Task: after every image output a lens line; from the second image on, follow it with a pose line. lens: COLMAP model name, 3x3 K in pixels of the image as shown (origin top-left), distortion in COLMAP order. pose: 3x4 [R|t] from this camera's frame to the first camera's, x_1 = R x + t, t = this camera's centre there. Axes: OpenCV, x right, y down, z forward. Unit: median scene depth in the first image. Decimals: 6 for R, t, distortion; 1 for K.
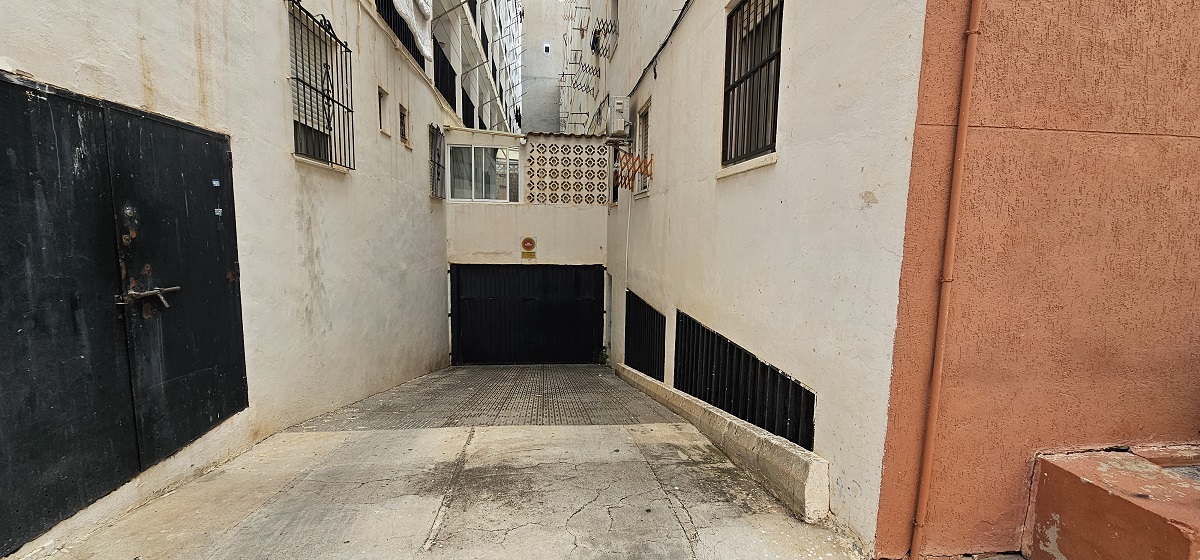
lens RADIAL K [[490.6, 0, 598.3], [0, 490.6, 284.9], [0, 0, 1]] dist [-0.002892, 0.000895]
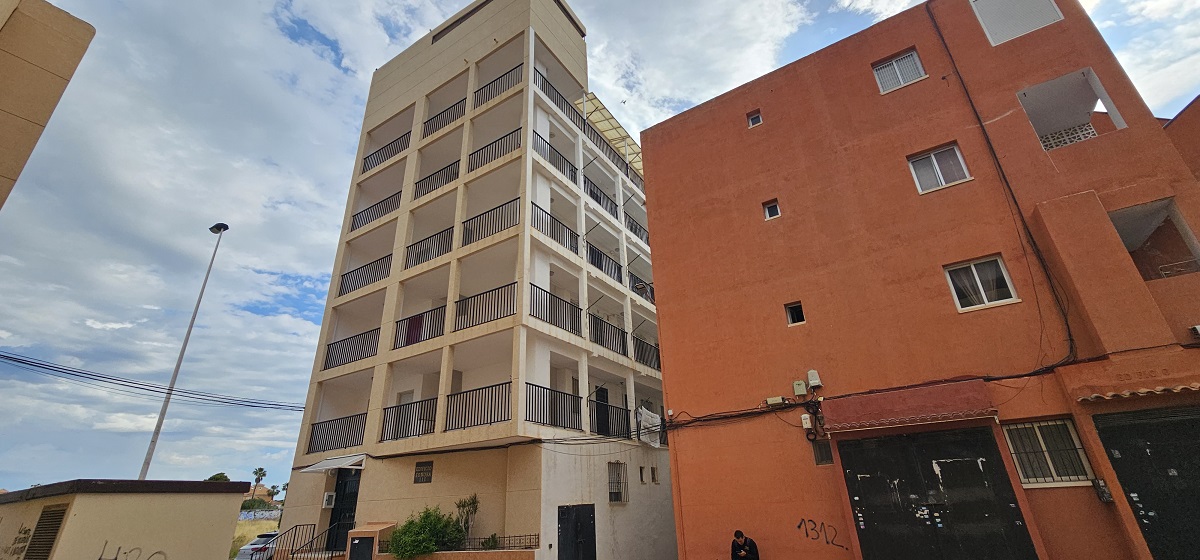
lens RADIAL K [[490.6, 0, 602.5], [0, 490.6, 283.9], [0, 0, 1]] dist [-0.002892, 0.000895]
pose [[0.777778, -0.300407, -0.552102, 1.836930], [-0.019687, 0.866315, -0.499109, 0.153561], [0.628231, 0.399065, 0.667887, -2.125729]]
